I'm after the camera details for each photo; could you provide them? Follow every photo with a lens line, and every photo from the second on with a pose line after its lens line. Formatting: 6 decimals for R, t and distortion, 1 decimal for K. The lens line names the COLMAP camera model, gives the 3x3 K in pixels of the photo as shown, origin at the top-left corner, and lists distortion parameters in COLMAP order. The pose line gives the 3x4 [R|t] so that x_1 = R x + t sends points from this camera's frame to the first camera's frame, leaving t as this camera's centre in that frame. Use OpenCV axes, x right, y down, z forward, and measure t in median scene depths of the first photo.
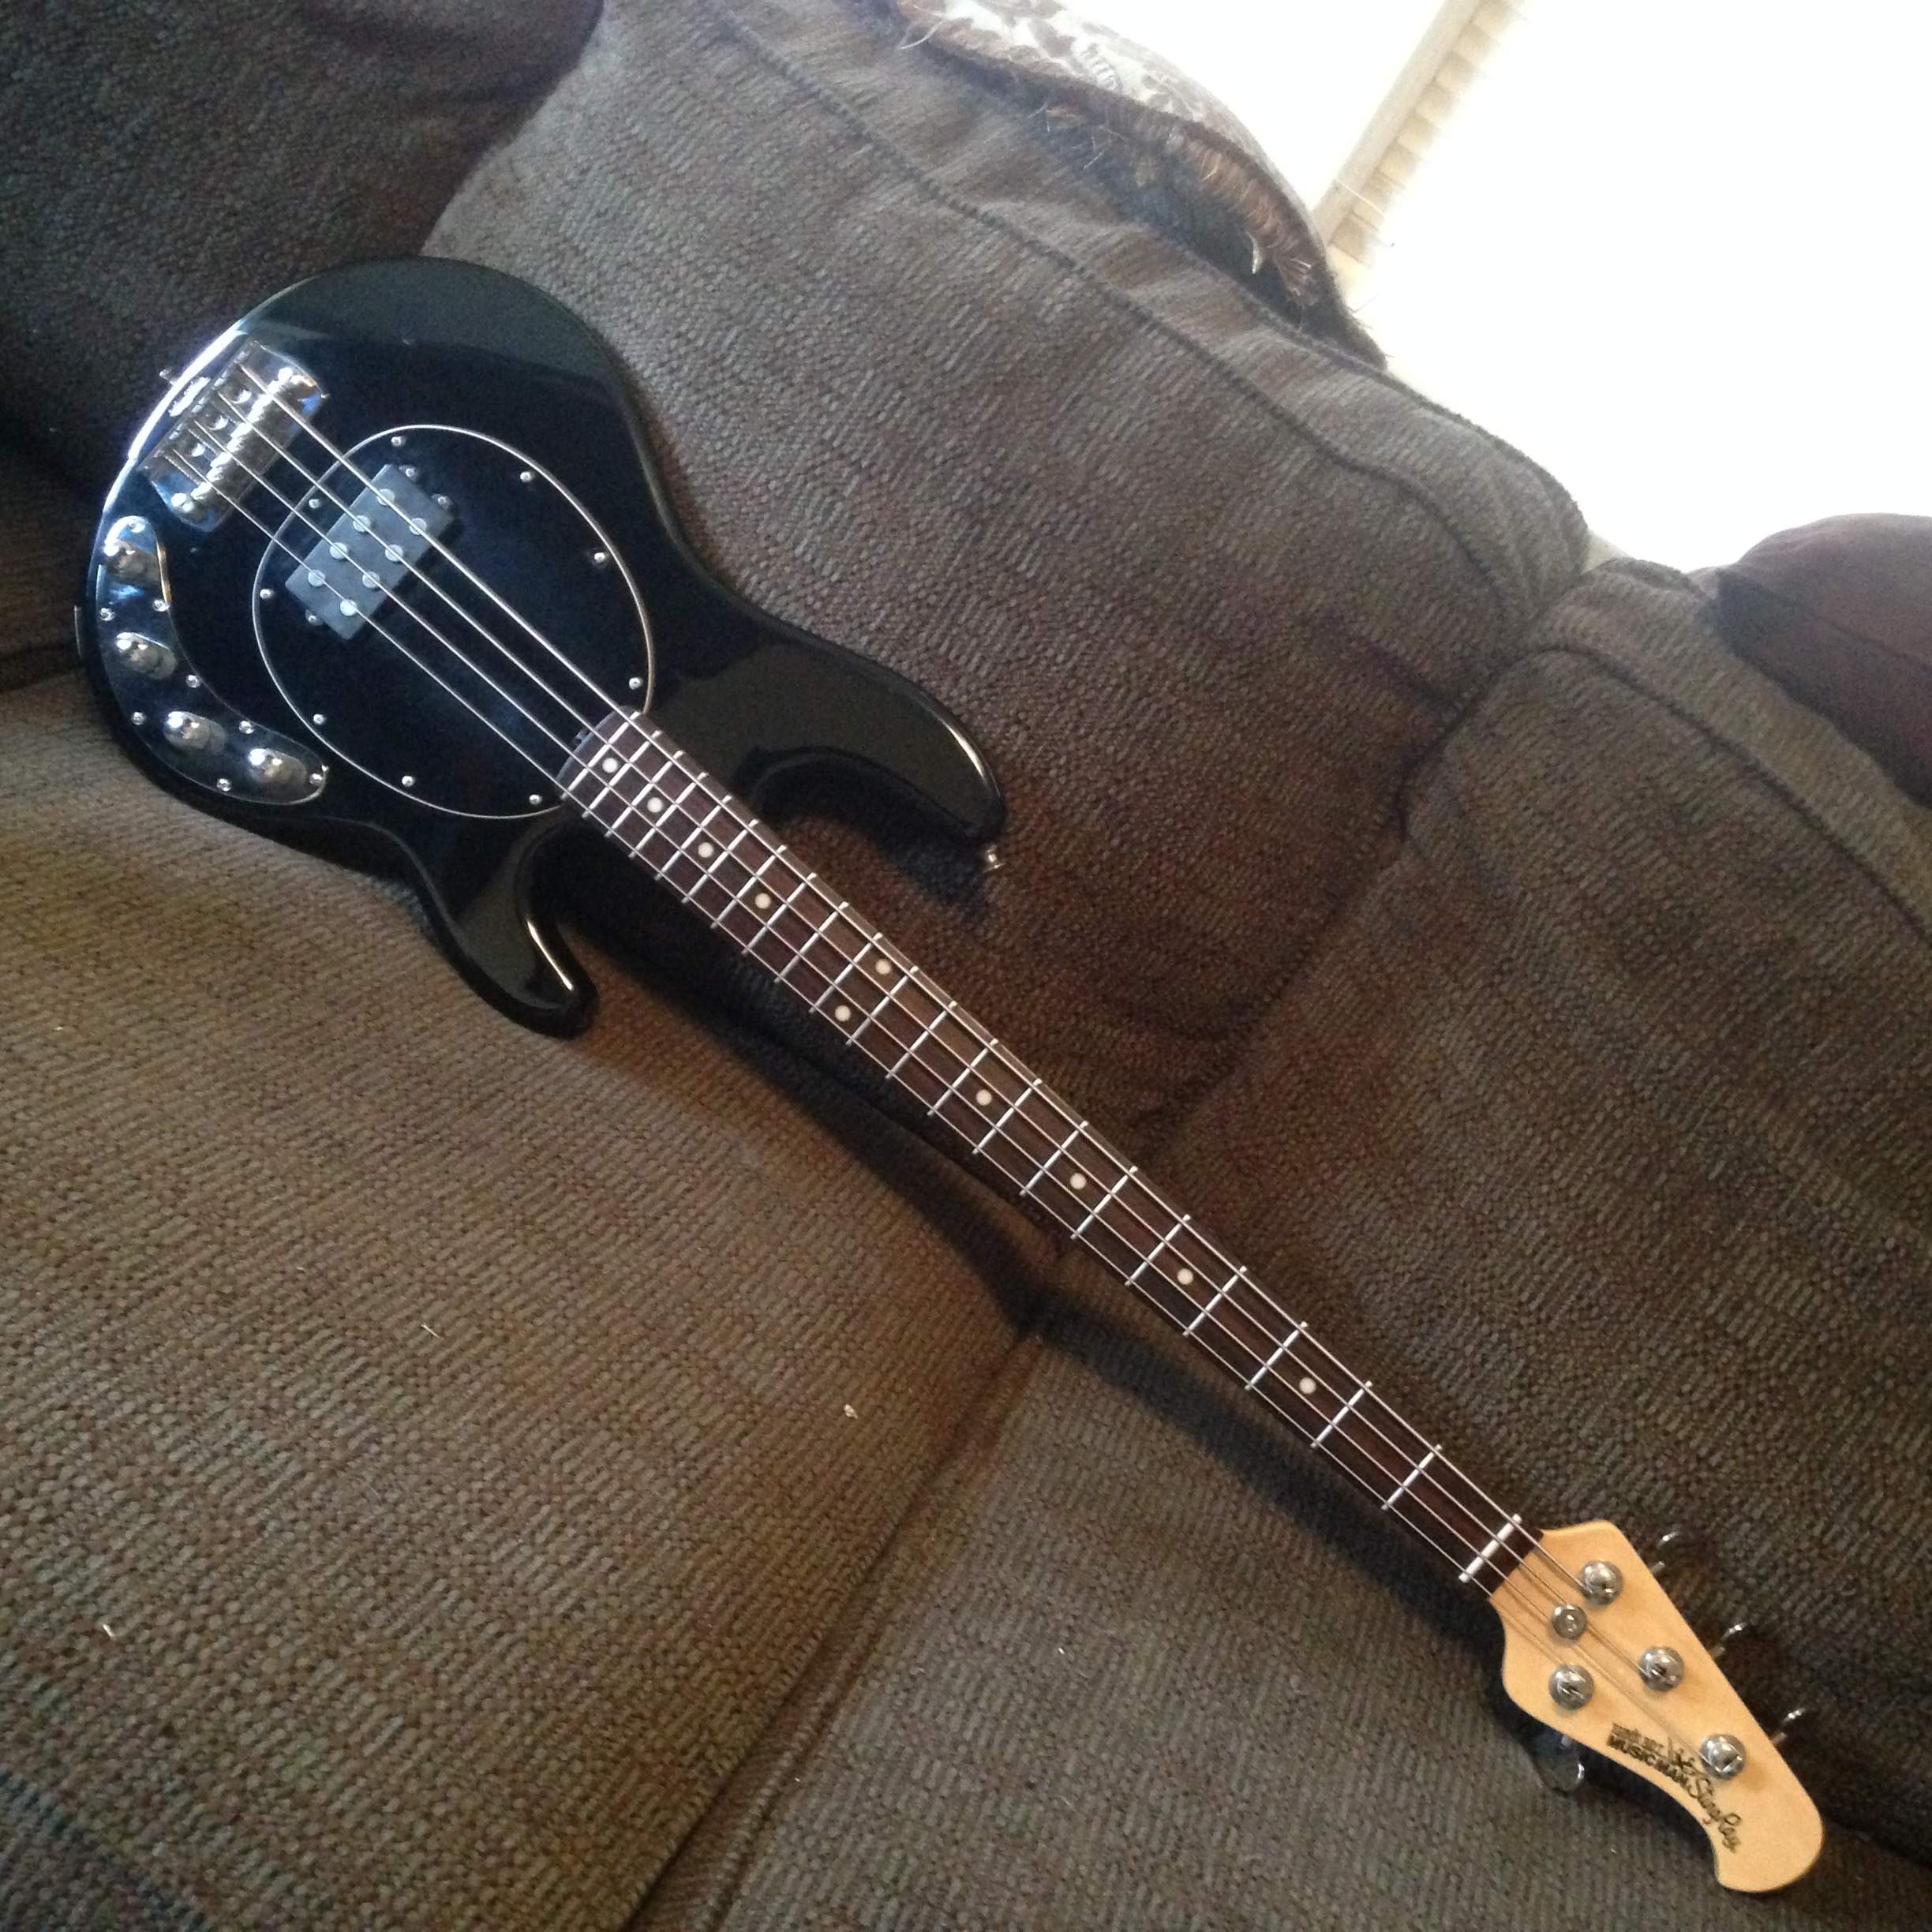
lens RADIAL K [[2631.5, 0, 999.7], [0, 2631.5, 966.2], [0, 0, 1]] dist [0.055499, 0.060368]
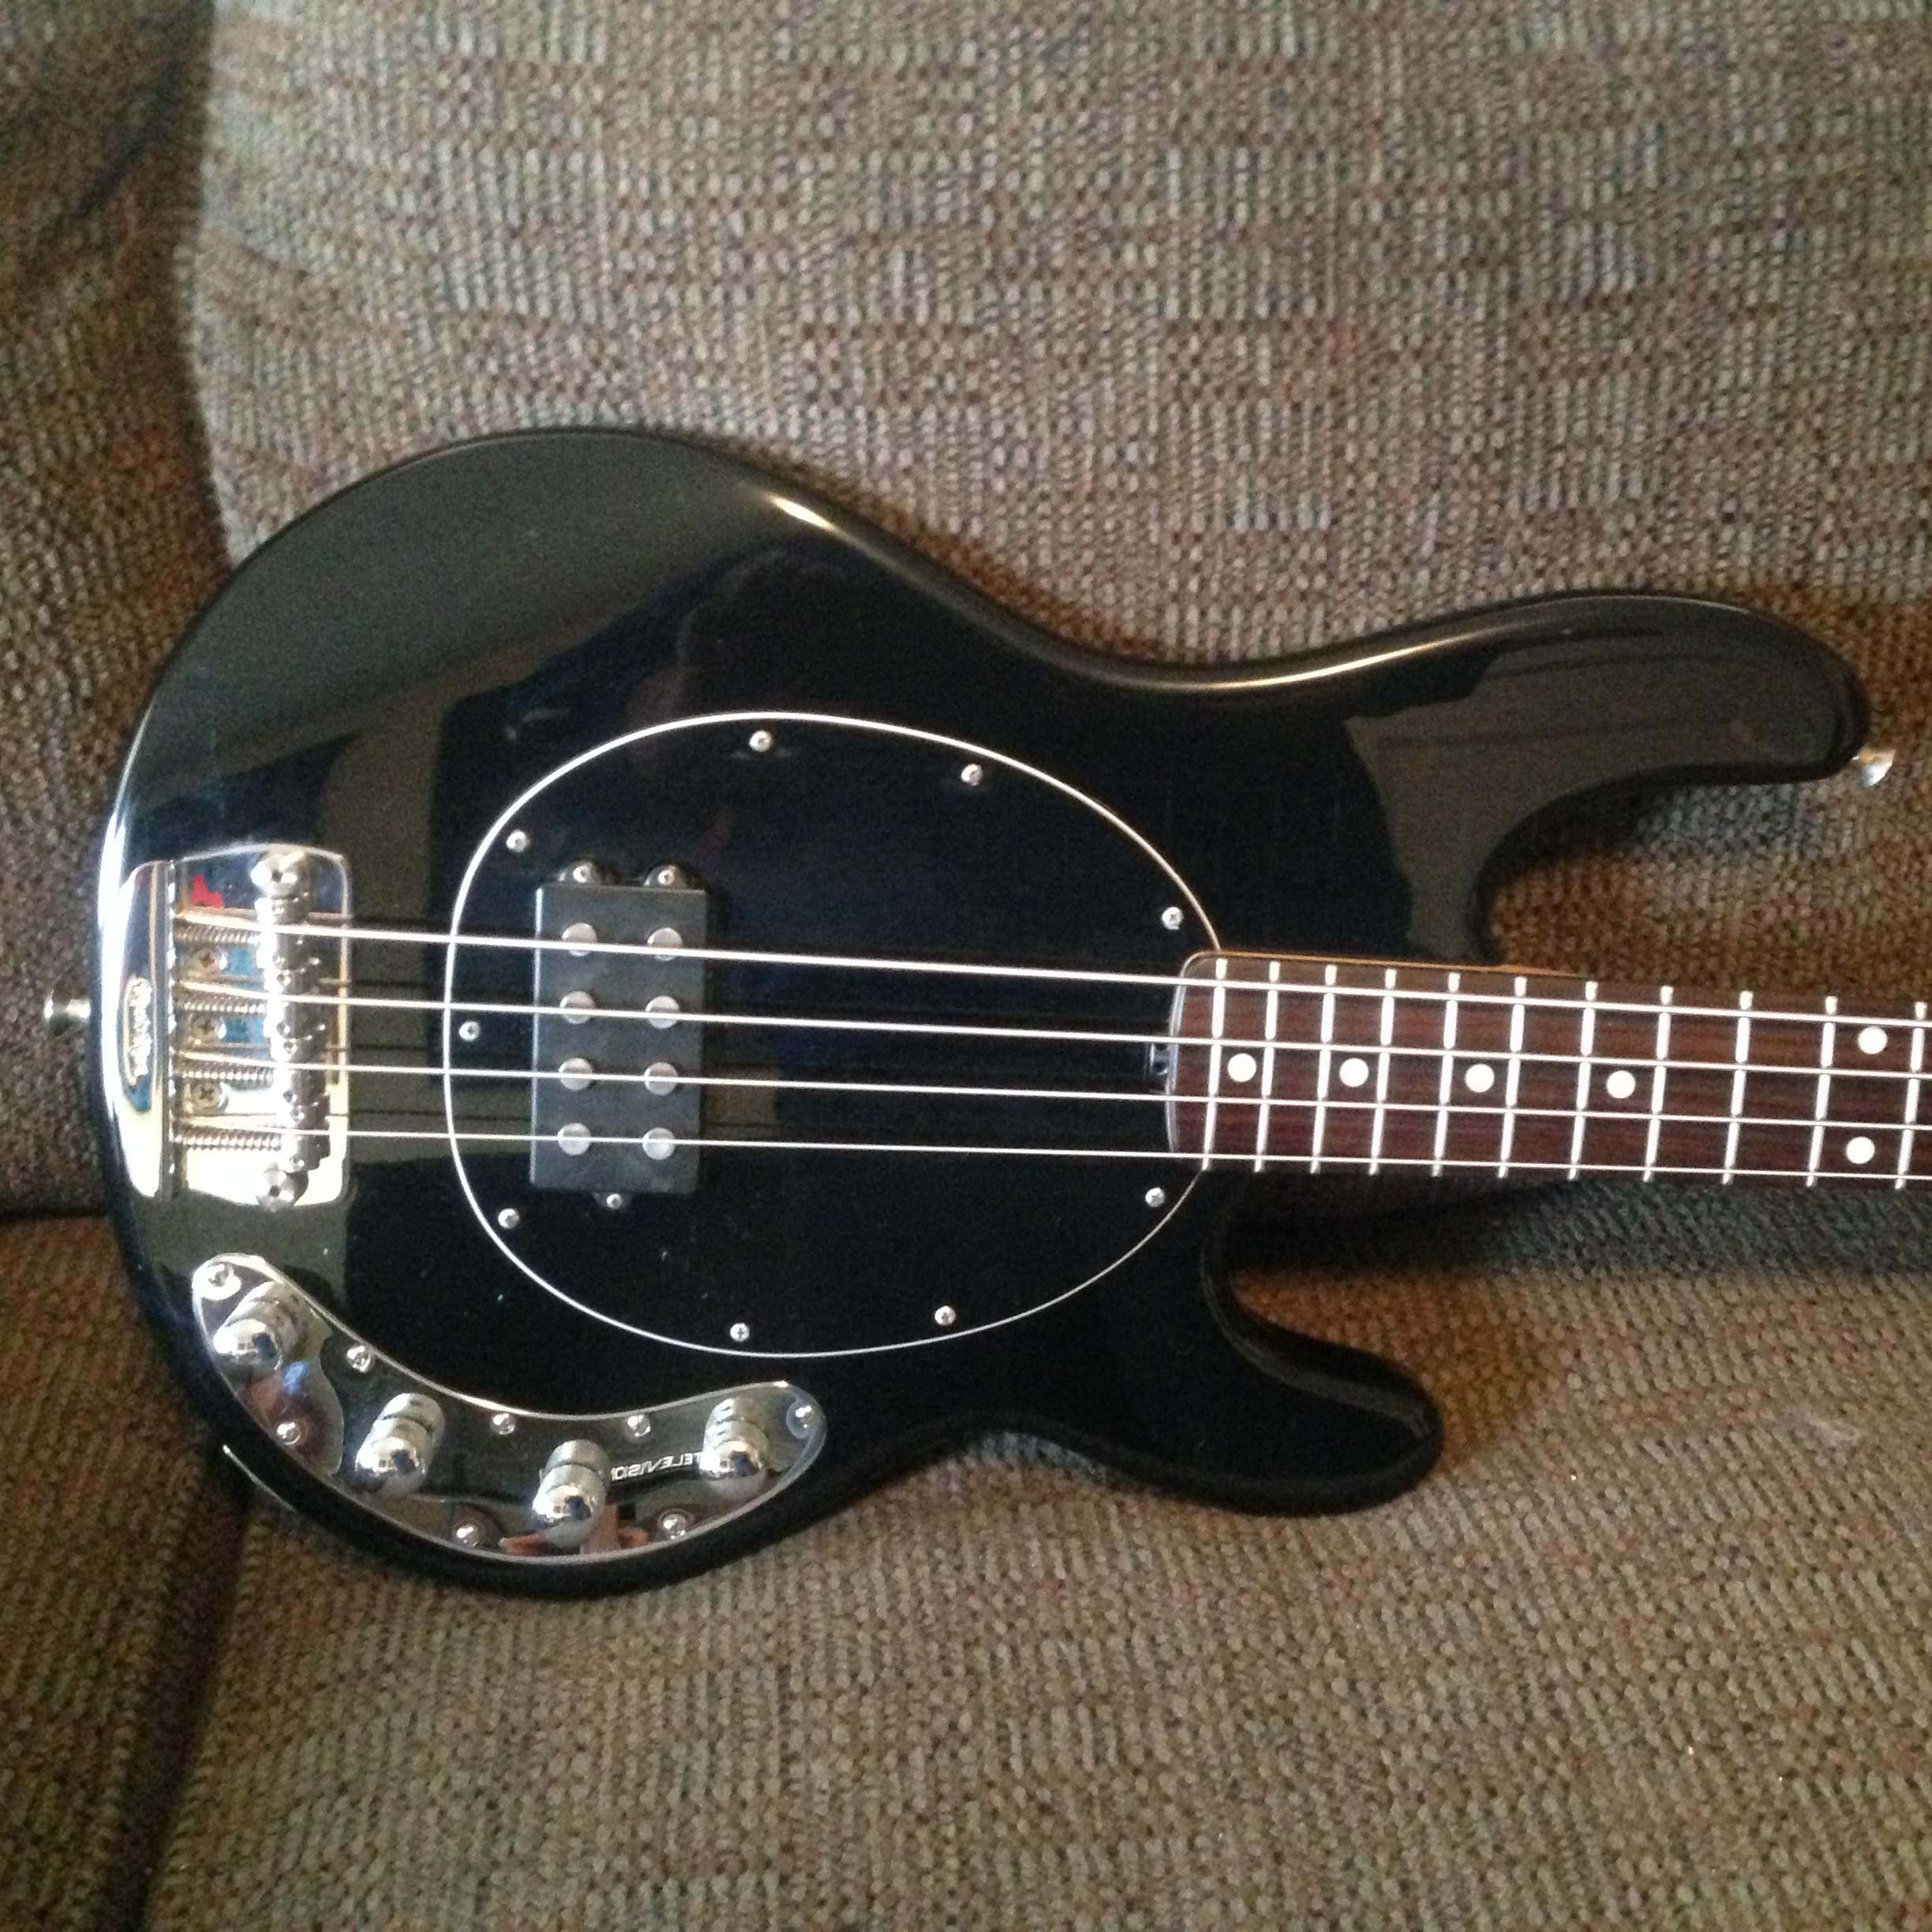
lens RADIAL K [[2631.5, 0, 999.7], [0, 2631.5, 966.2], [0, 0, 1]] dist [0.055499, 0.060368]
pose [[0.777085, -0.628468, 0.034163, -0.188698], [0.610876, 0.766177, 0.199506, -0.225995], [-0.151558, -0.134164, 0.979301, 0.483148]]
